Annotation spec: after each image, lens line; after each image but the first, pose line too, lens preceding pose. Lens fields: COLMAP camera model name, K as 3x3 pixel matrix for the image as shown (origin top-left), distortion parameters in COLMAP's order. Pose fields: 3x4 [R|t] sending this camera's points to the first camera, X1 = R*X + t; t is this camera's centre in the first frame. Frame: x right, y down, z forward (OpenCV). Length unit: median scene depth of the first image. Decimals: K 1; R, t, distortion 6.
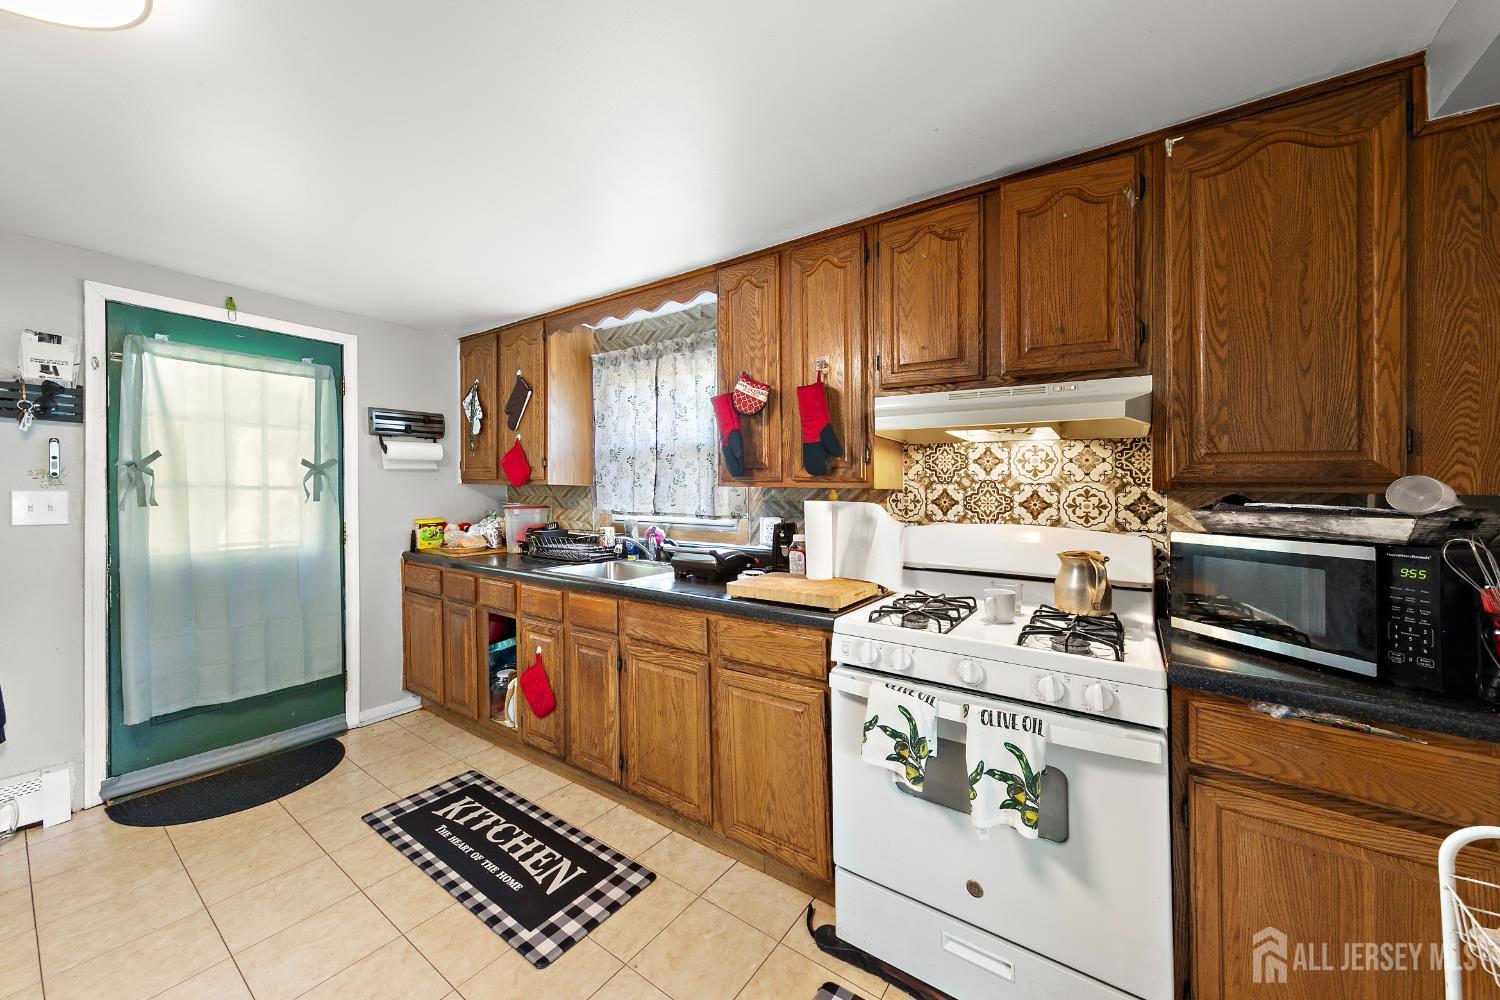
lens RADIAL K [[533.4, 0, 750.9], [0, 533.4, 494.9], [0, 0, 1]] dist [0.002763, -0.000268]
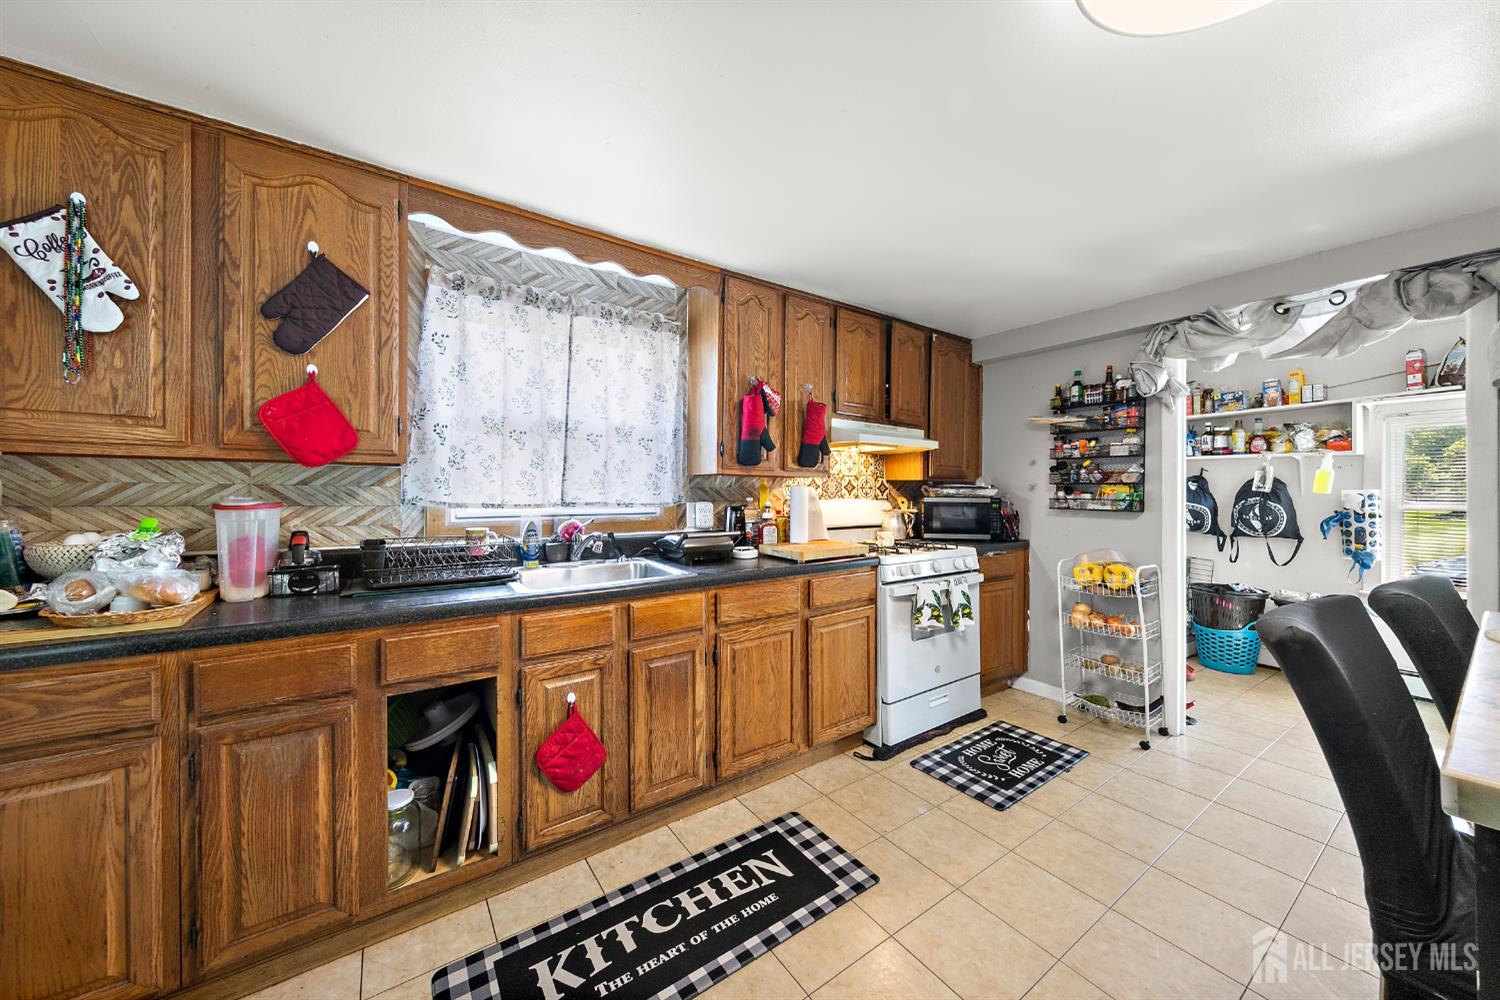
lens RADIAL K [[533.4, 0, 746.8], [0, 533.4, 488.1], [0, 0, 1]] dist [0.002763, -0.000268]
pose [[0.350459, -0.007917, 0.936544, -1.359567], [0.001229, 0.999967, 0.007993, 0.006207], [-0.936577, -0.001651, 0.350458, 0.732703]]
